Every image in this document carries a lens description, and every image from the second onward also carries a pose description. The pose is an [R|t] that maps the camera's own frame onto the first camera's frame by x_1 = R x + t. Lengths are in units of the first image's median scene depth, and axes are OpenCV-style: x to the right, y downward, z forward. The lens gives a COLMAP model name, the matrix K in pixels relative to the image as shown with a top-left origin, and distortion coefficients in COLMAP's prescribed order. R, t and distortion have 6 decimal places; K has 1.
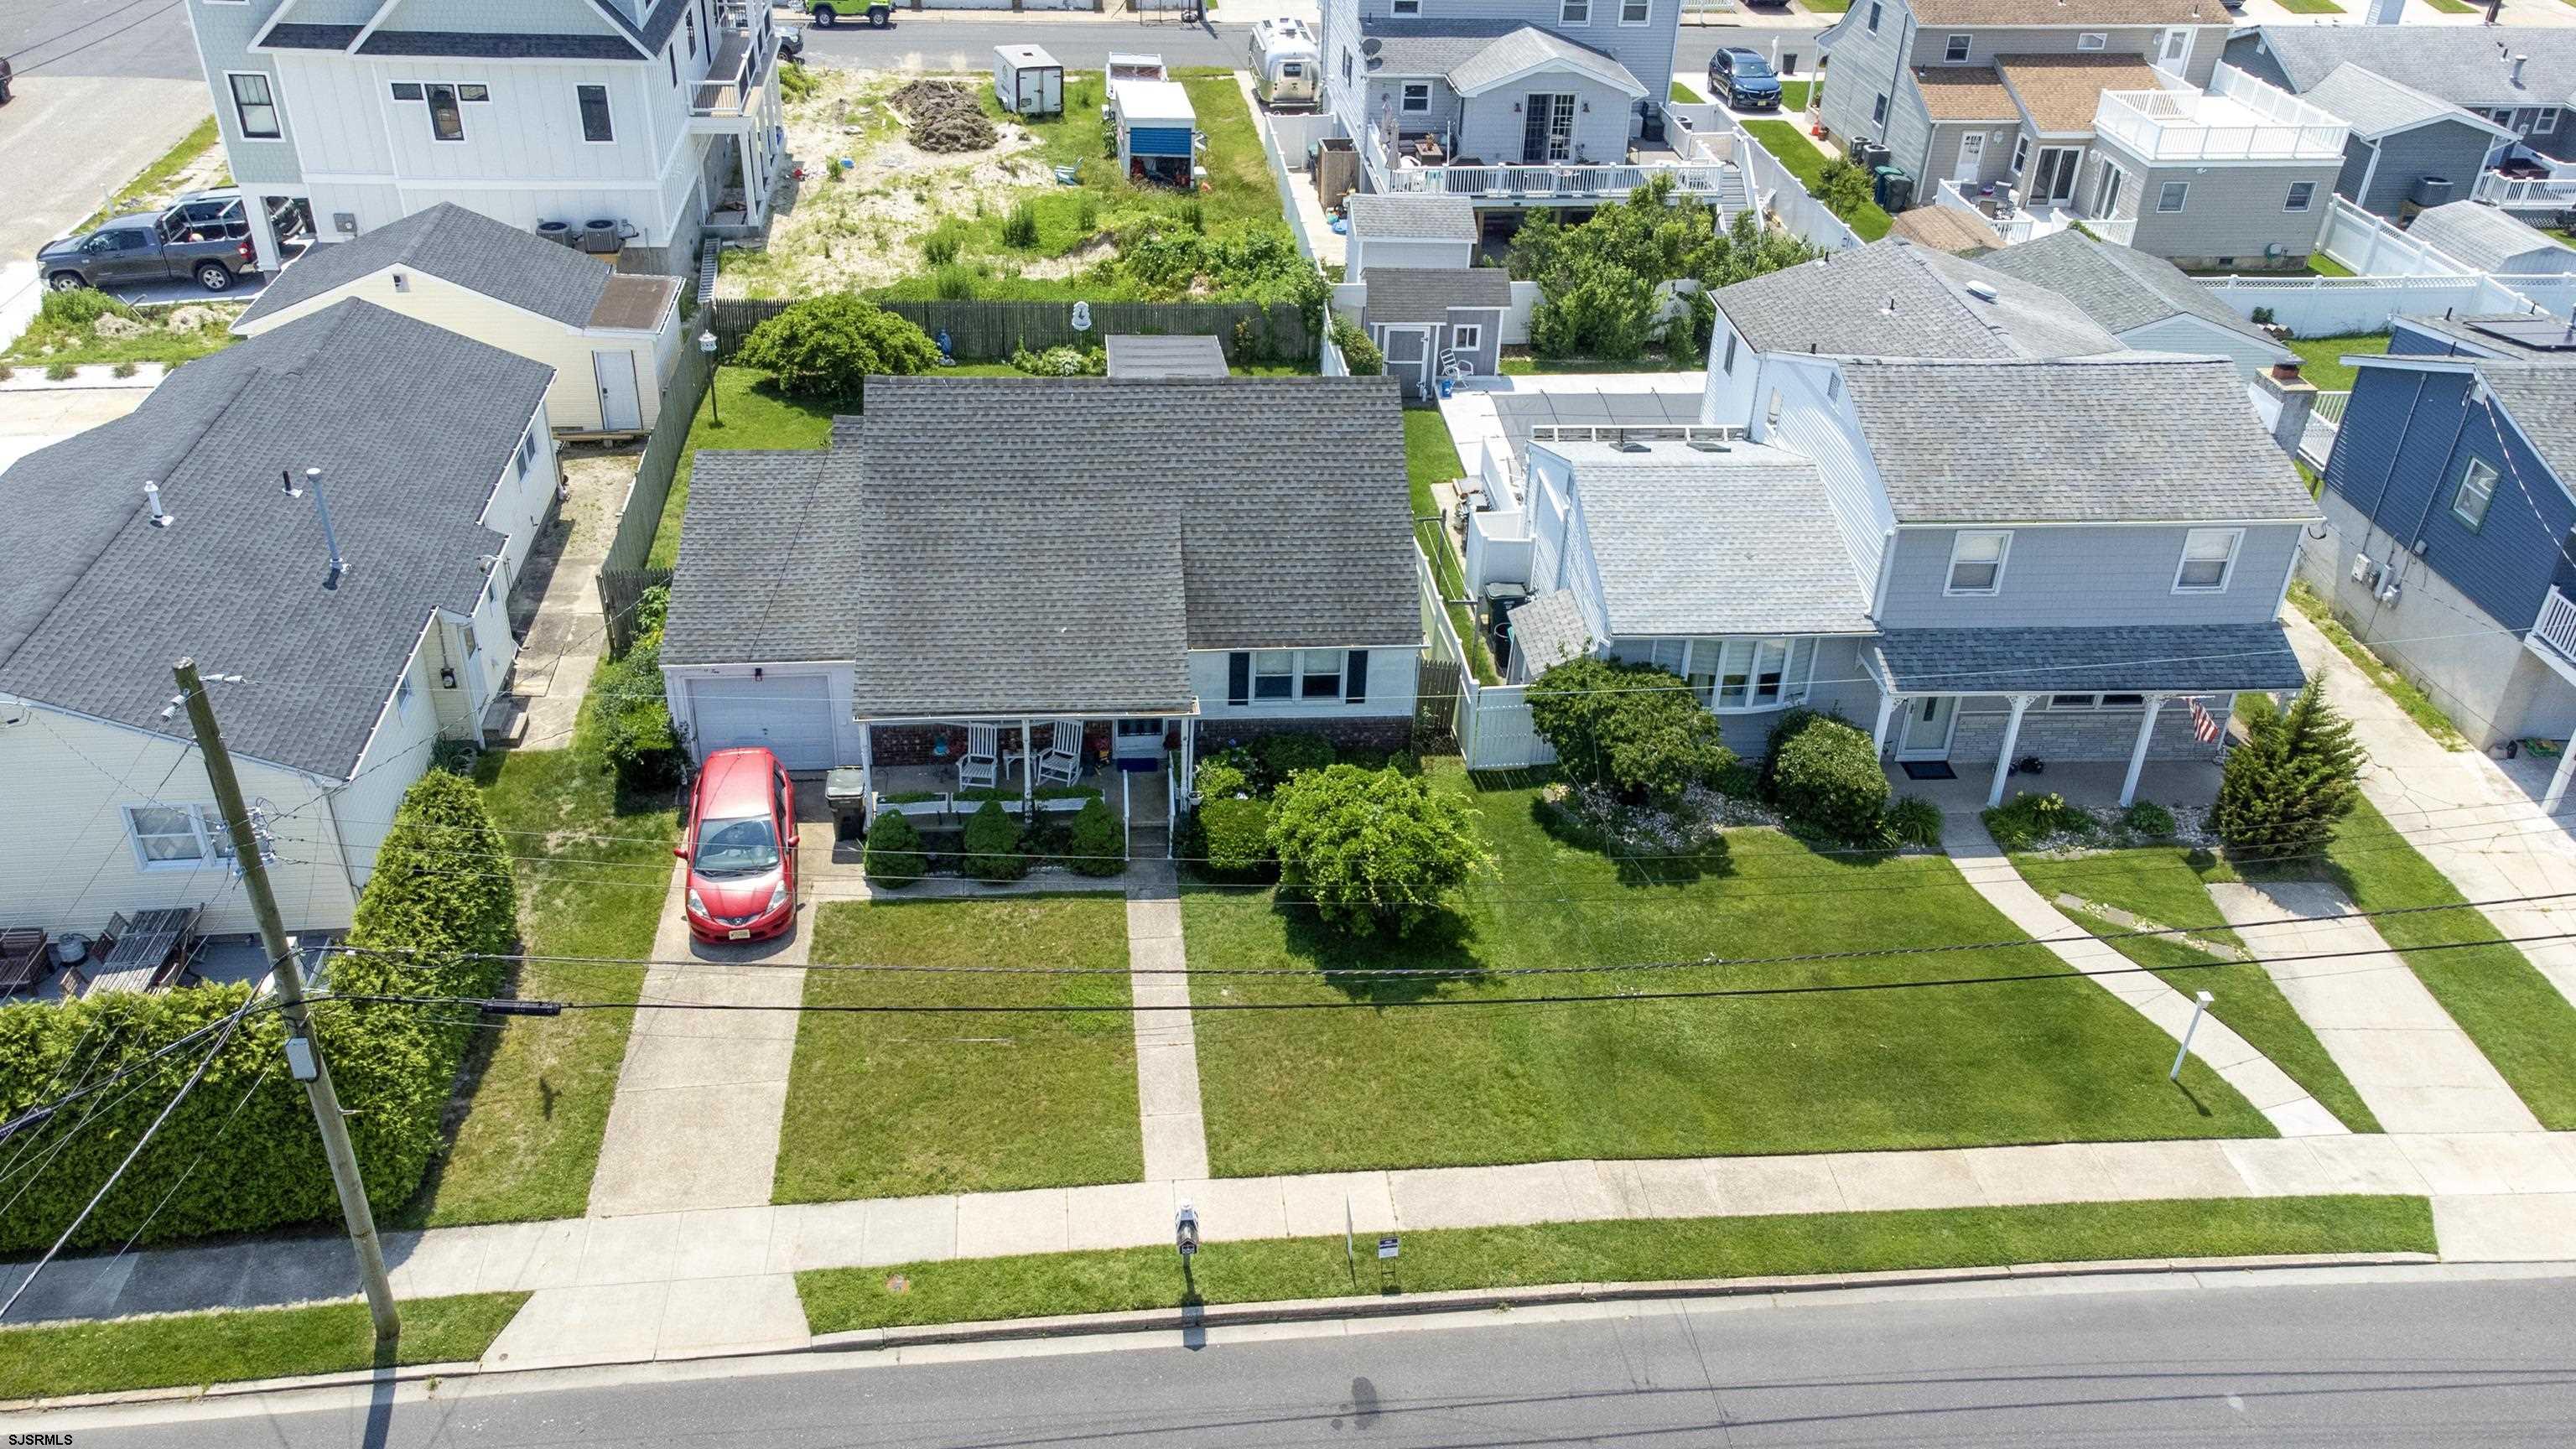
lens RADIAL K [[1999.2, 0, 1282.3], [0, 1999.2, 714.1], [0, 0, 1]] dist [0.040706, 0.007262]
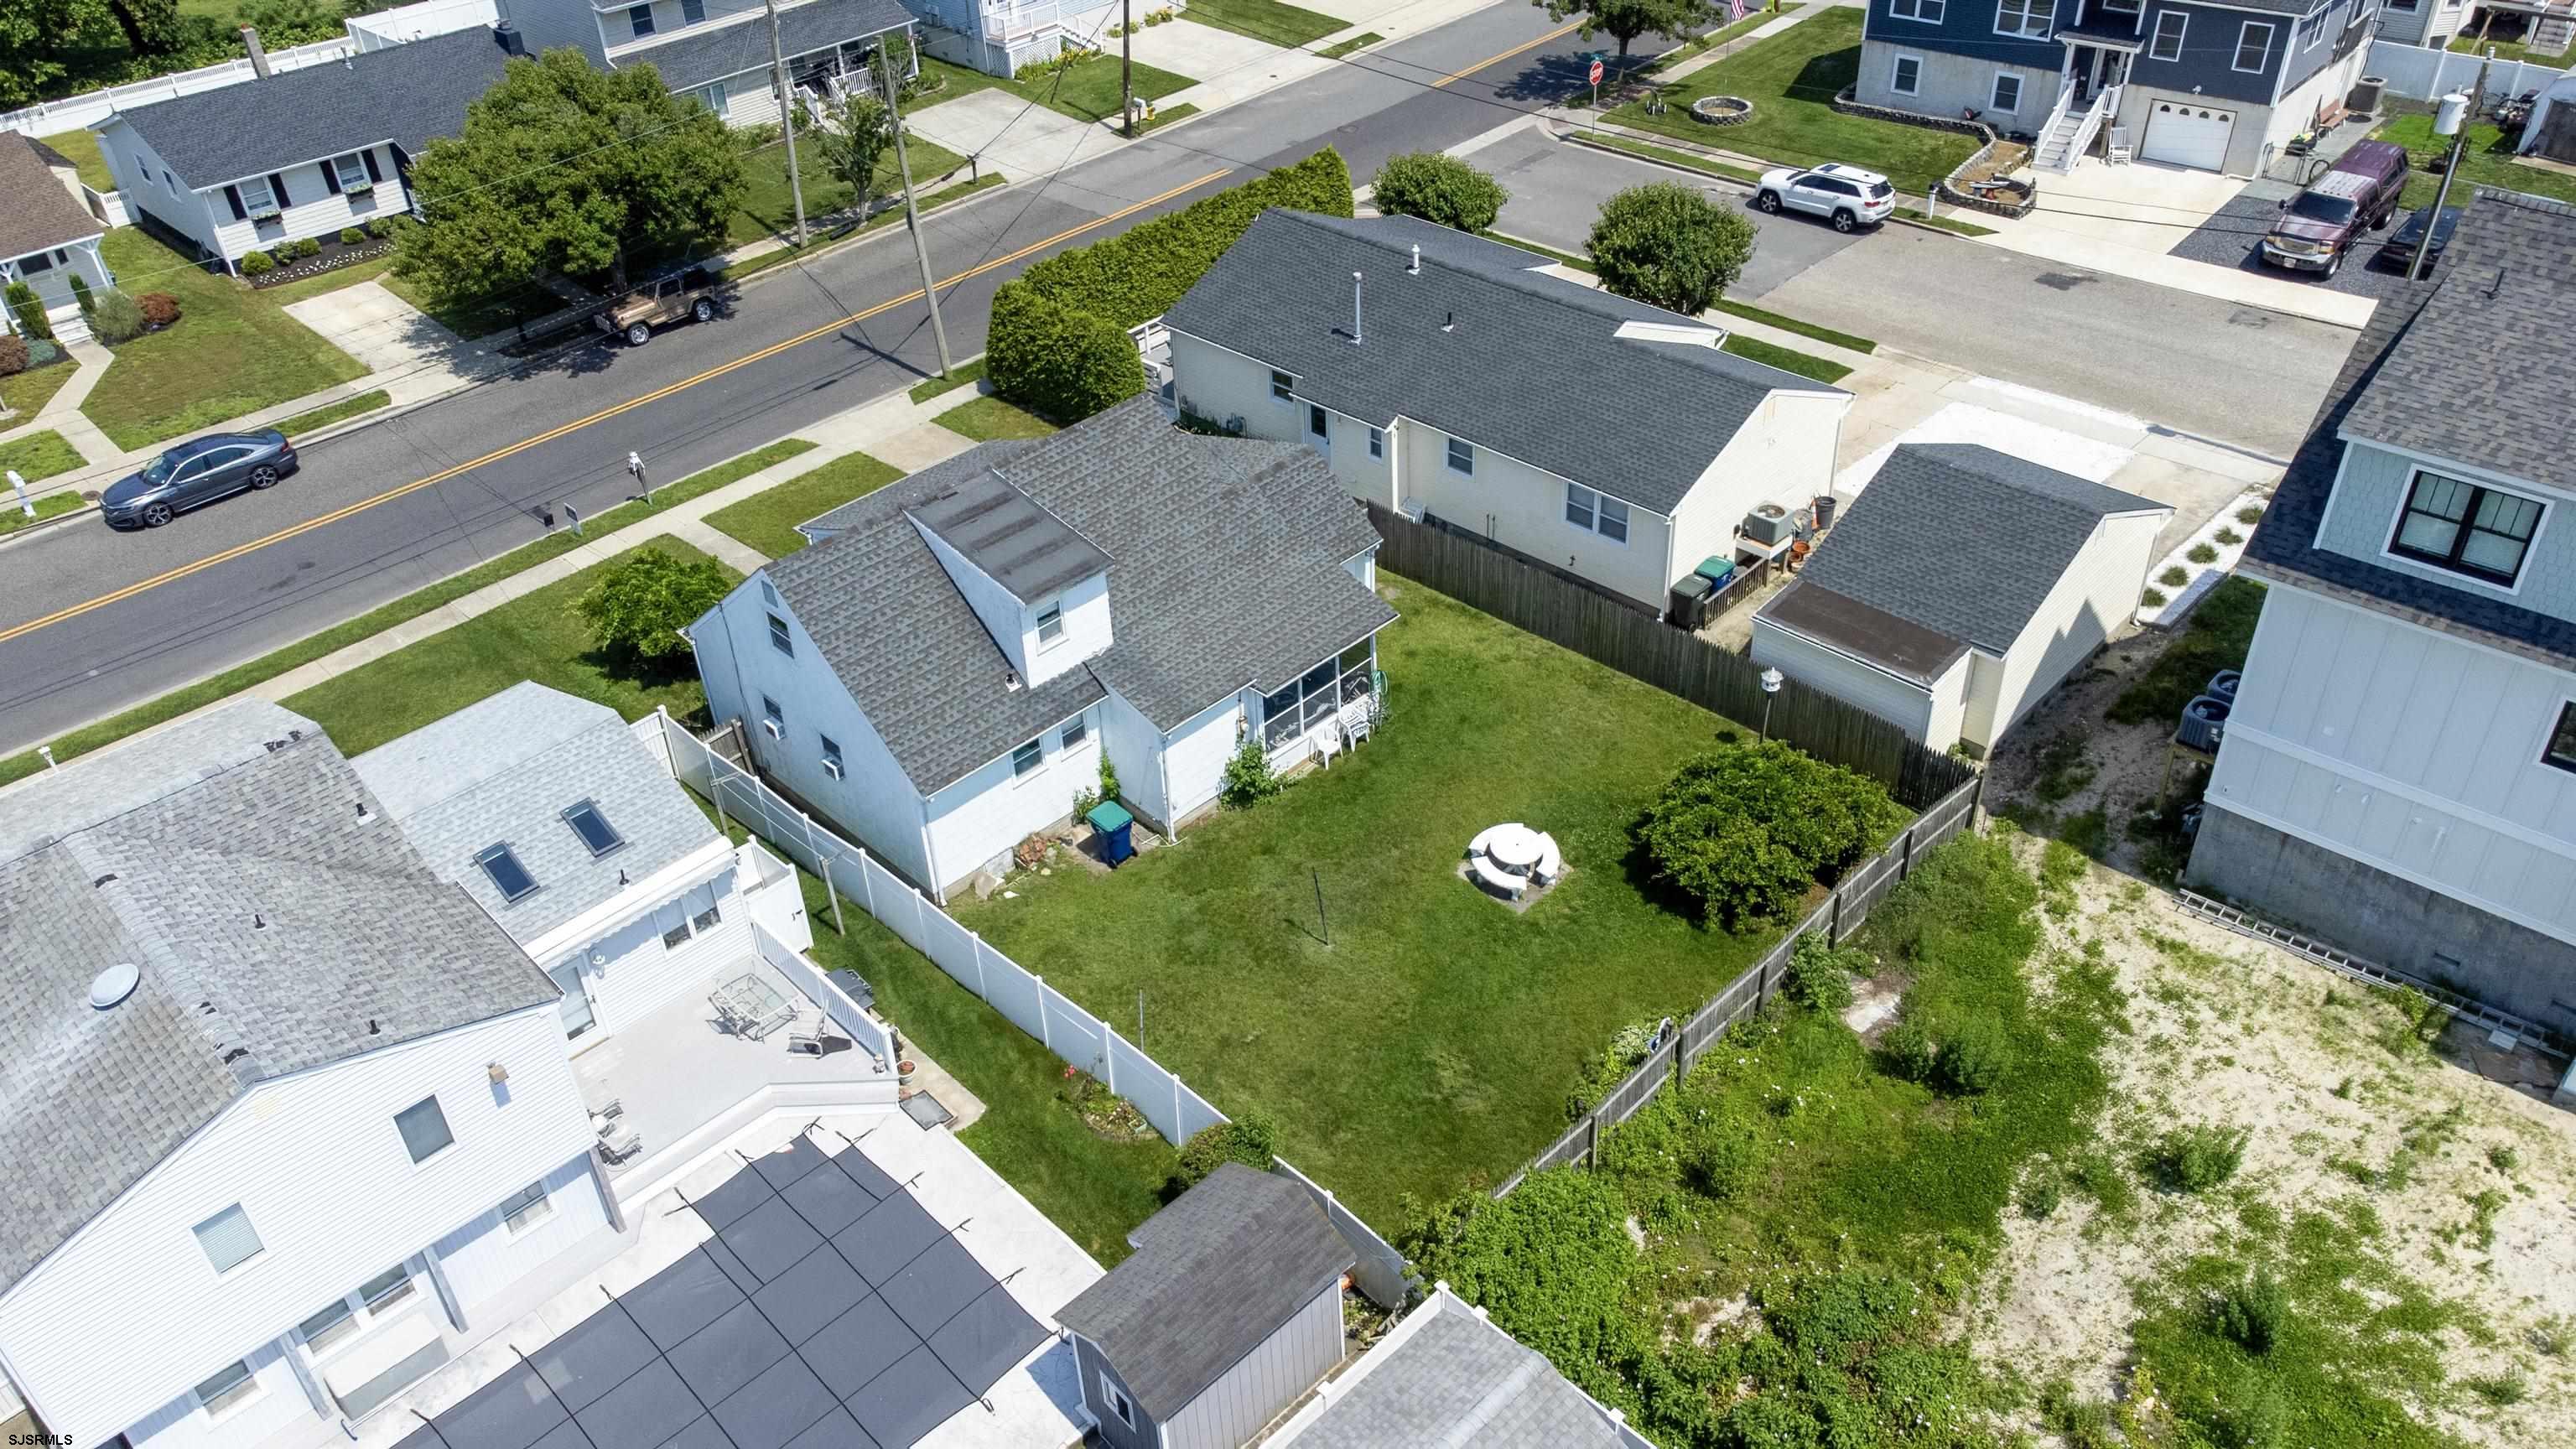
lens RADIAL K [[1942.7, 0, 1283.9], [0, 1942.7, 720.1], [0, 0, 1]] dist [0.031633, 0.033090]
pose [[-0.800146, 0.365032, -0.475939, 0.203764], [-0.274929, 0.482023, 0.831906, -0.636098], [0.533086, 0.796496, -0.285331, 0.911735]]
